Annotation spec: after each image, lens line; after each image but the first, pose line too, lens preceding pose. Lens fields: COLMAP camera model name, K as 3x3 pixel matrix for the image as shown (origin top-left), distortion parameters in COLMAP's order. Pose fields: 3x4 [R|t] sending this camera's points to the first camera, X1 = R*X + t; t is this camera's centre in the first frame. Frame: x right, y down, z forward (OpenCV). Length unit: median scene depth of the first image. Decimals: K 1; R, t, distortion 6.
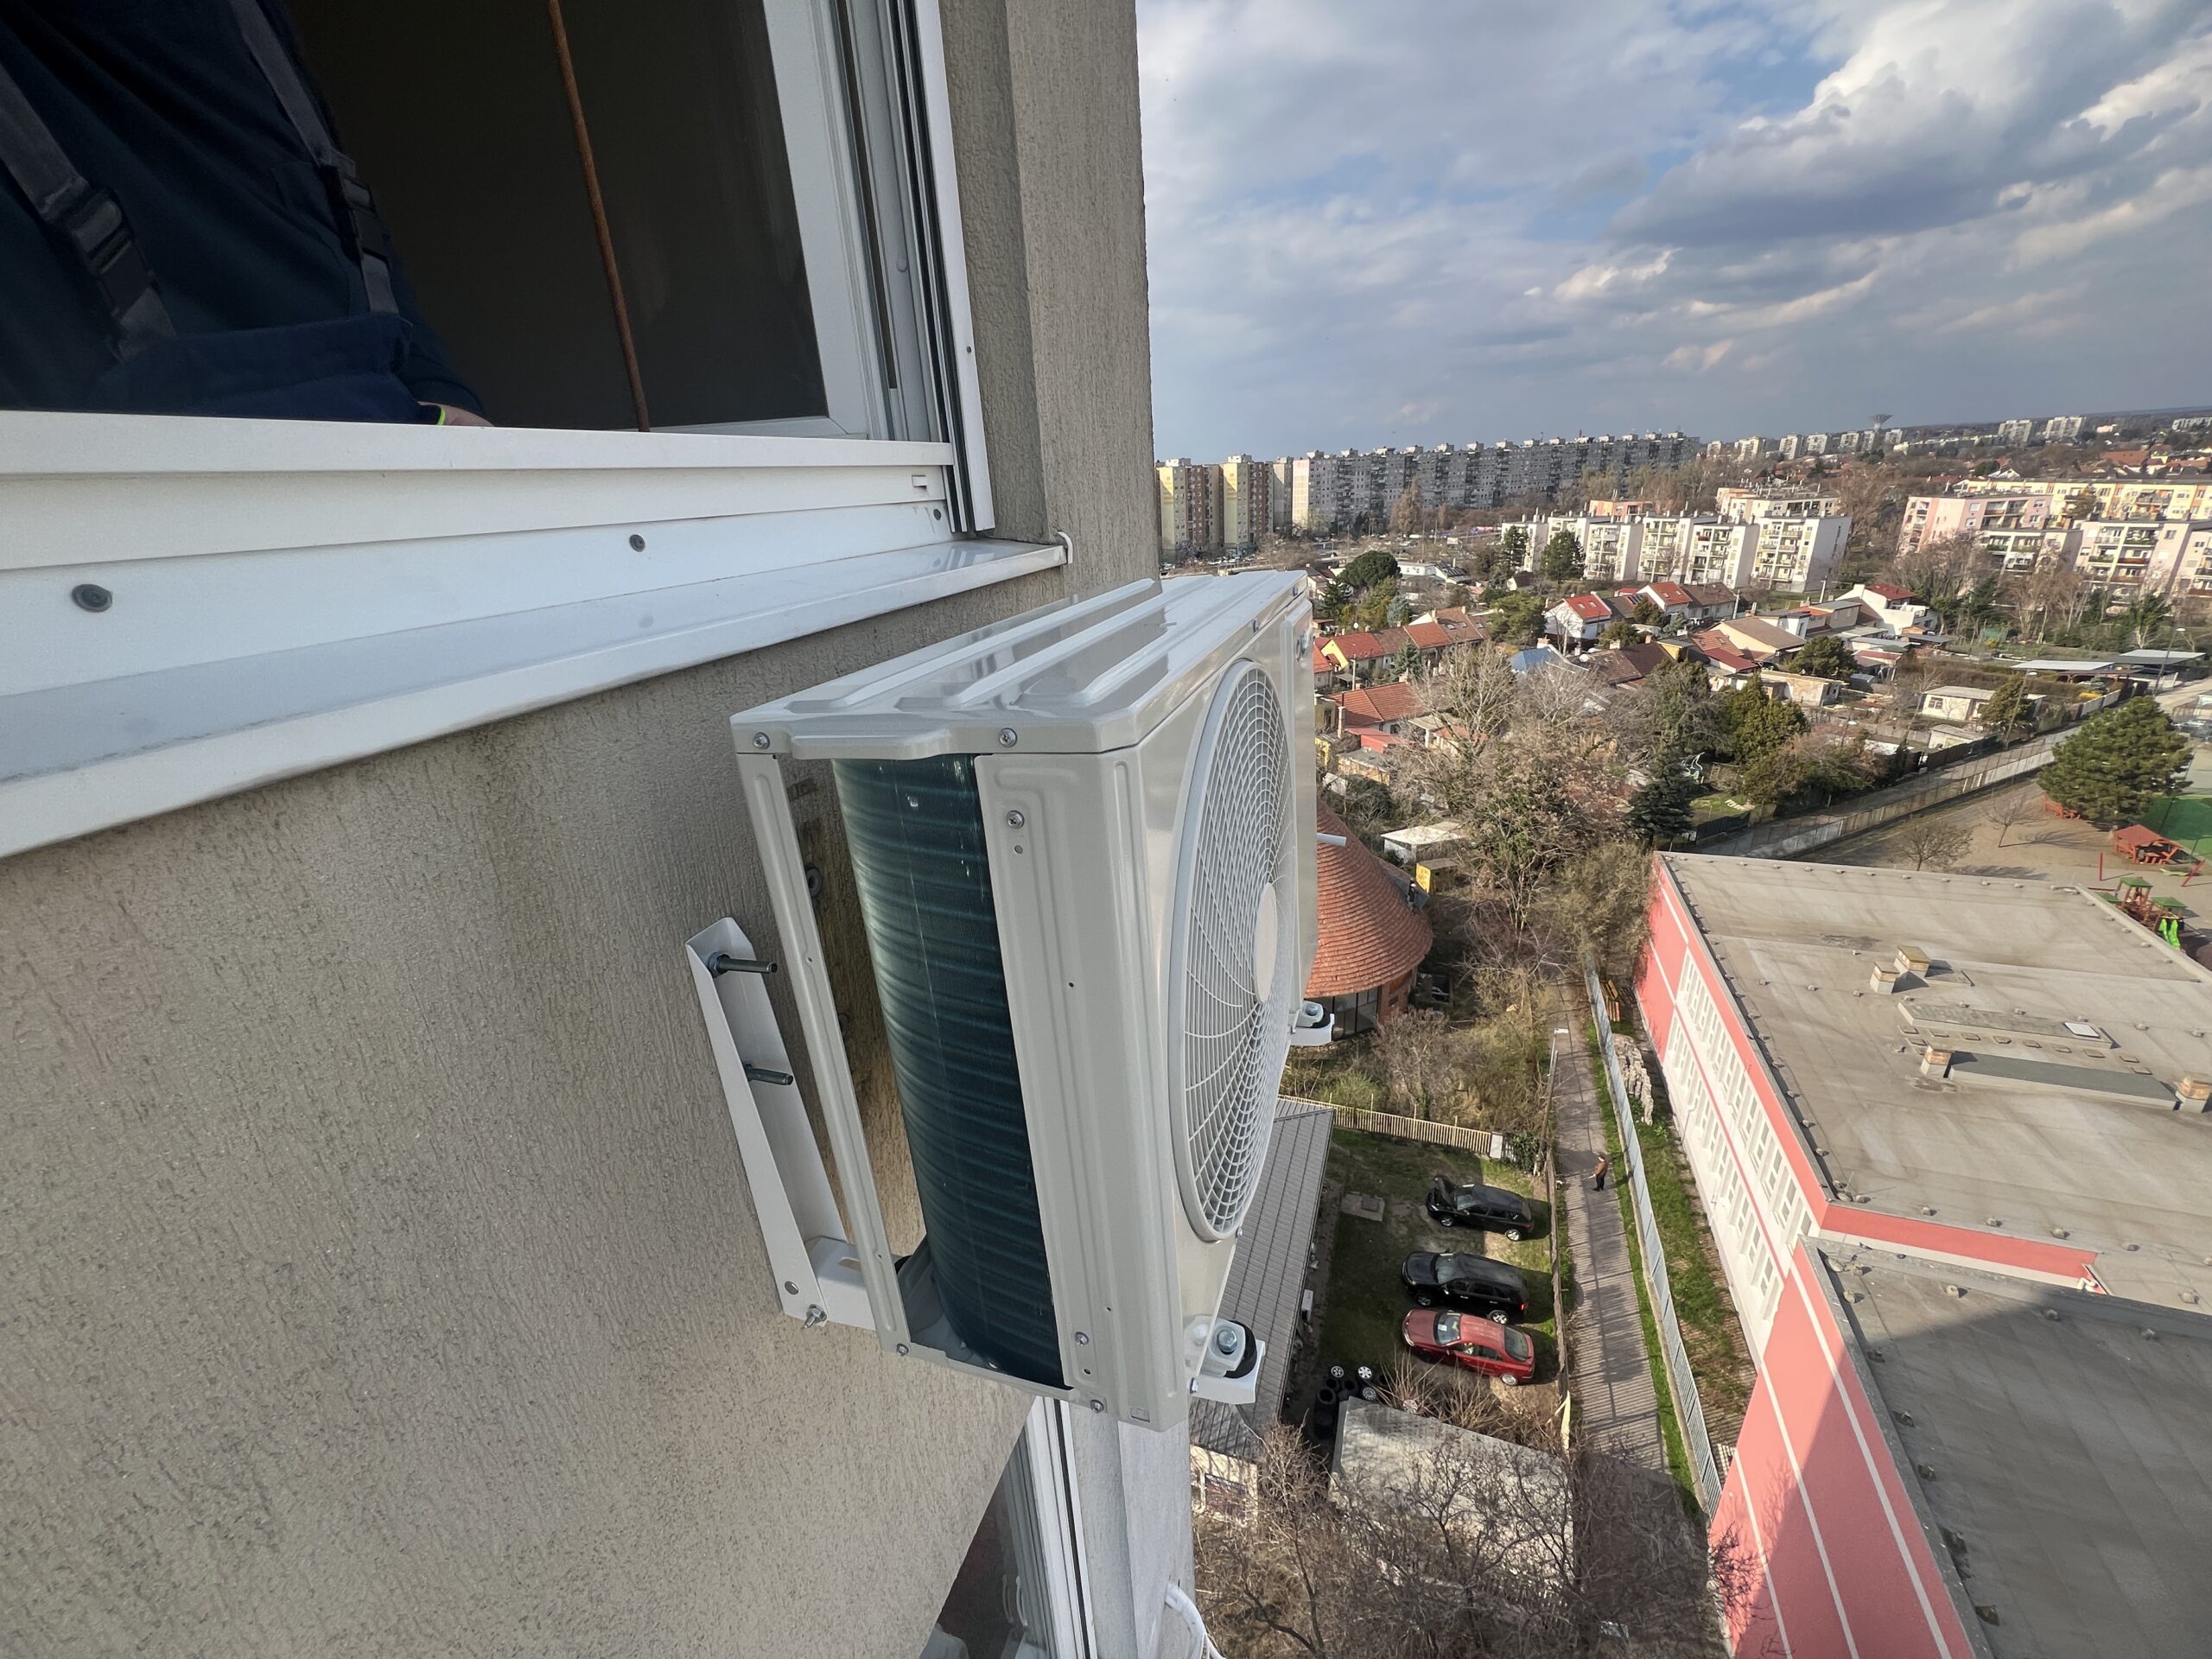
lens RADIAL K [[885.6, 0, 1106.0], [0, 885.6, 829.5], [0, 0, 1]] dist [0.001353, 0.000656]
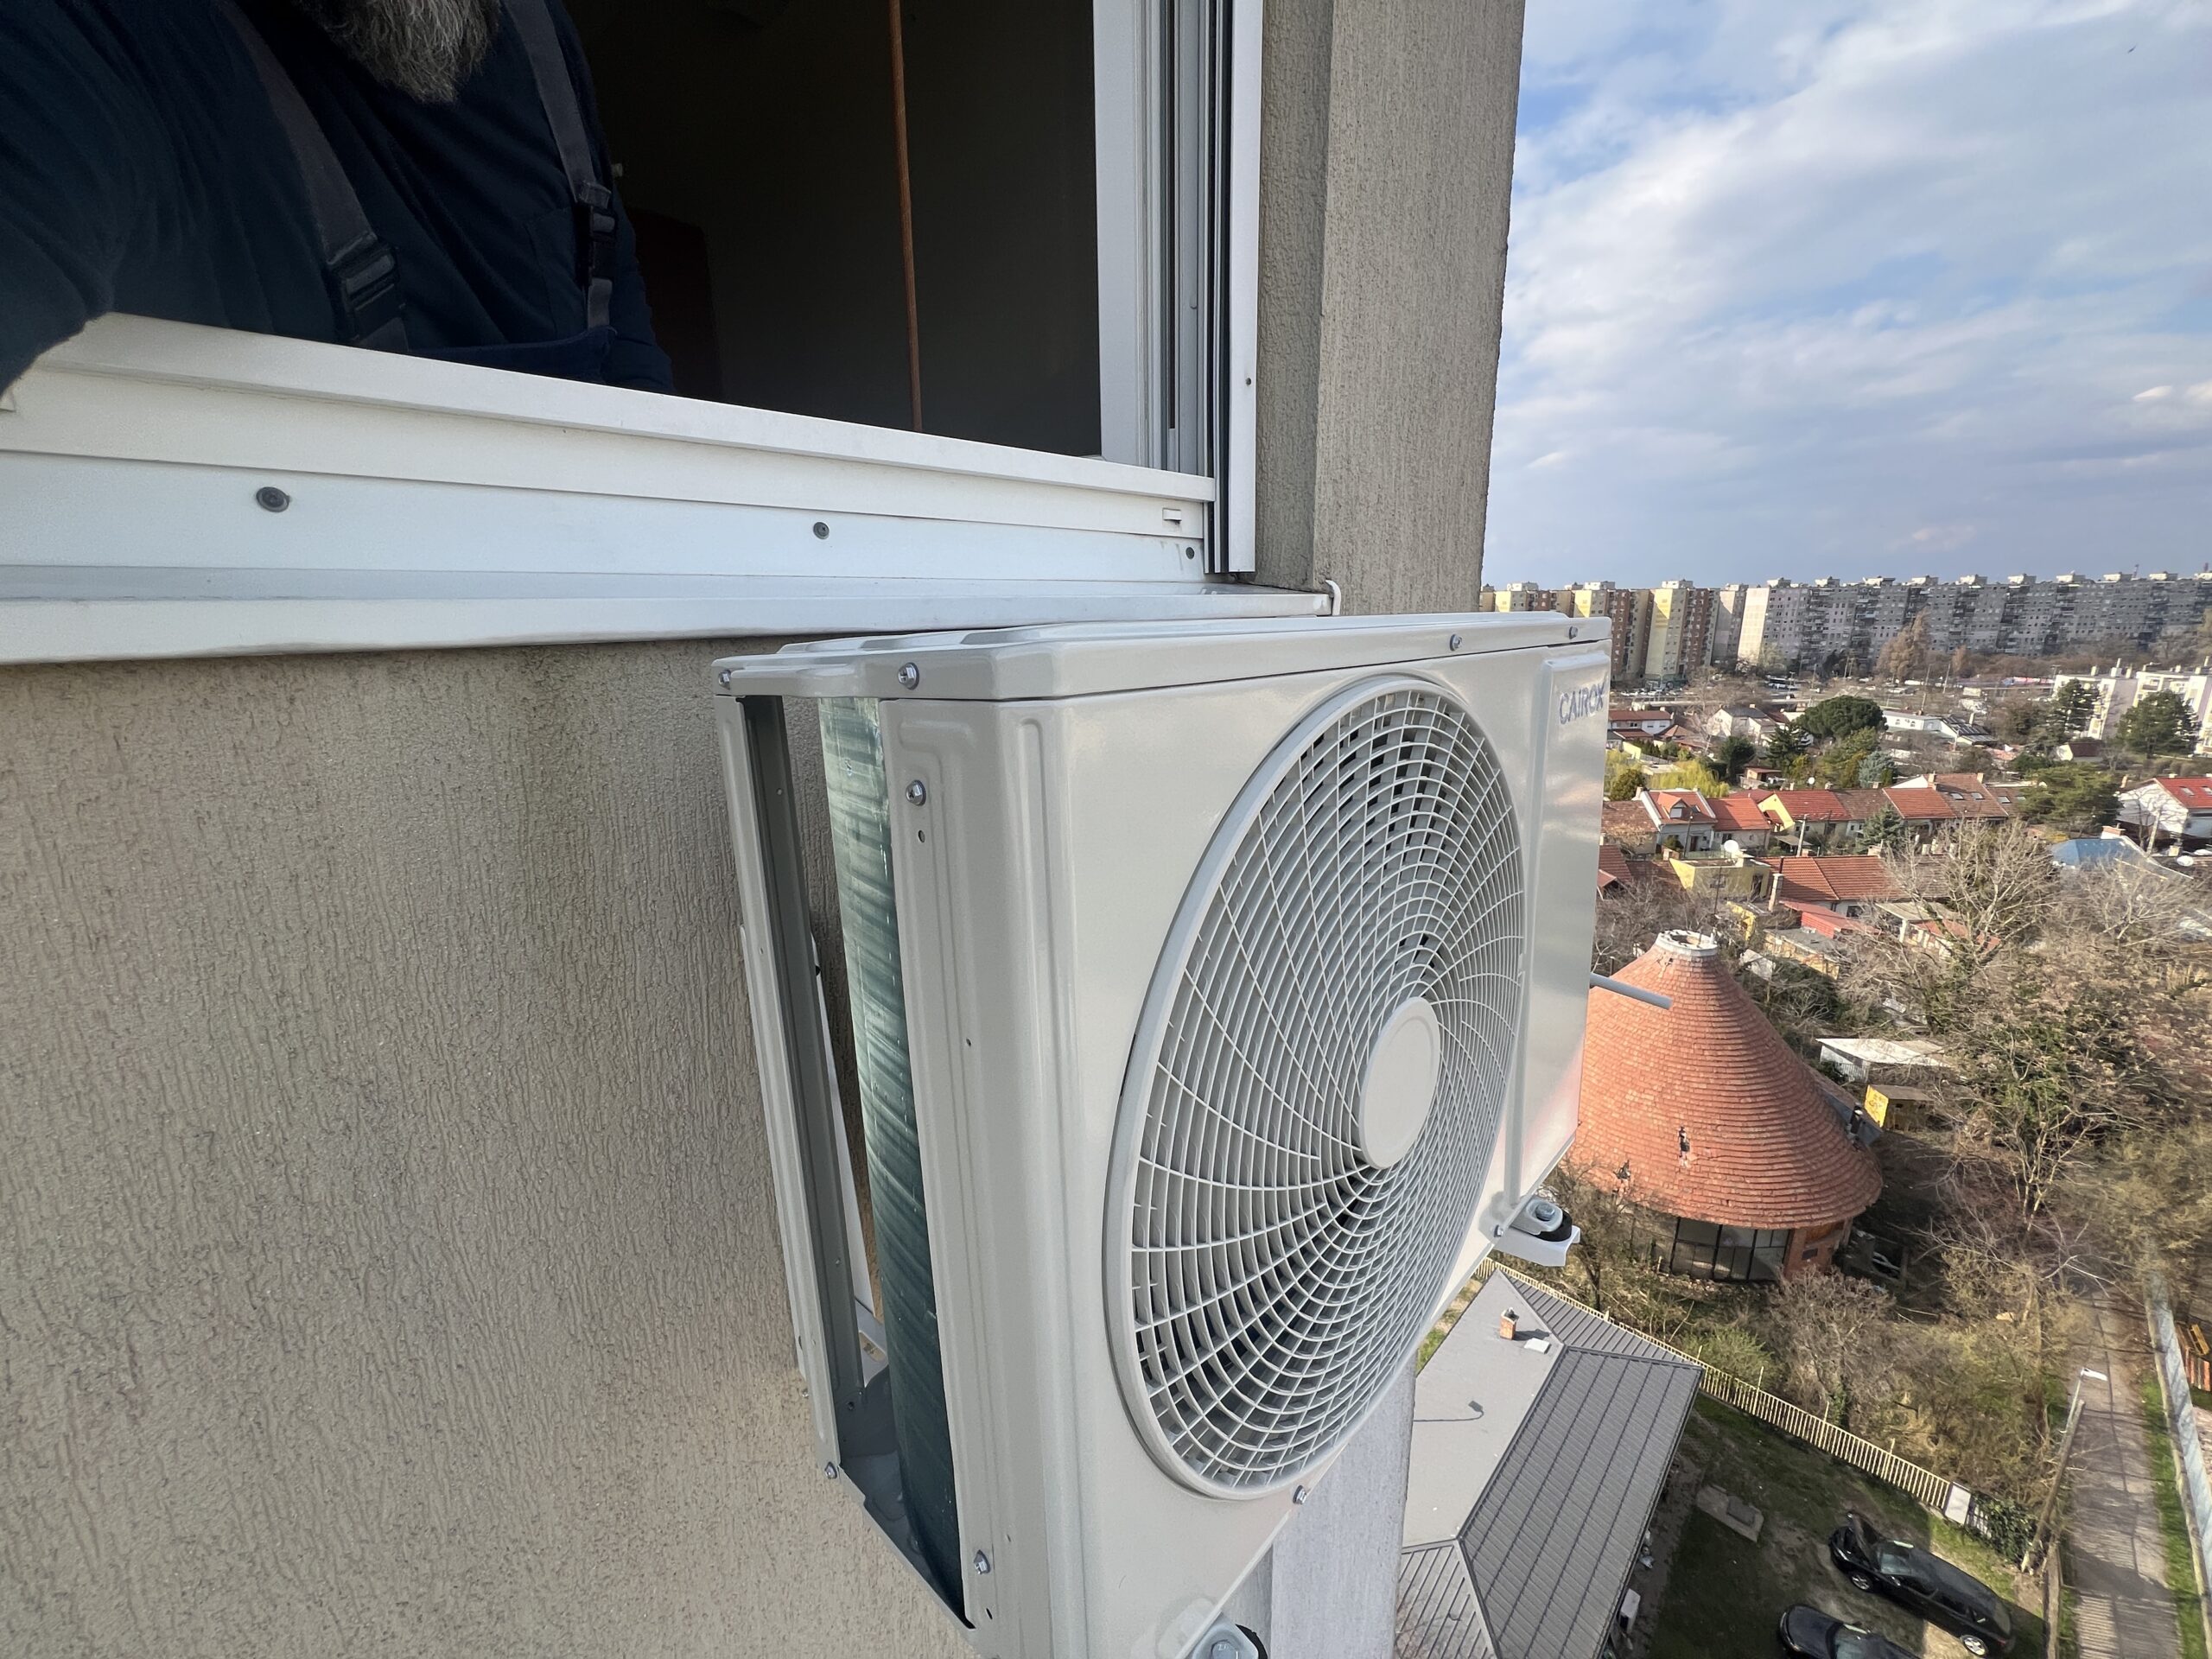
lens RADIAL K [[886.4, 0, 1106.0], [0, 886.4, 829.5], [0, 0, 1]] dist [-0.001526, 0.000882]
pose [[0.913928, 0.140322, -0.380848, 0.272271], [-0.182722, 0.980116, -0.077362, 0.039157], [0.362420, 0.140293, 0.921396, 0.325493]]
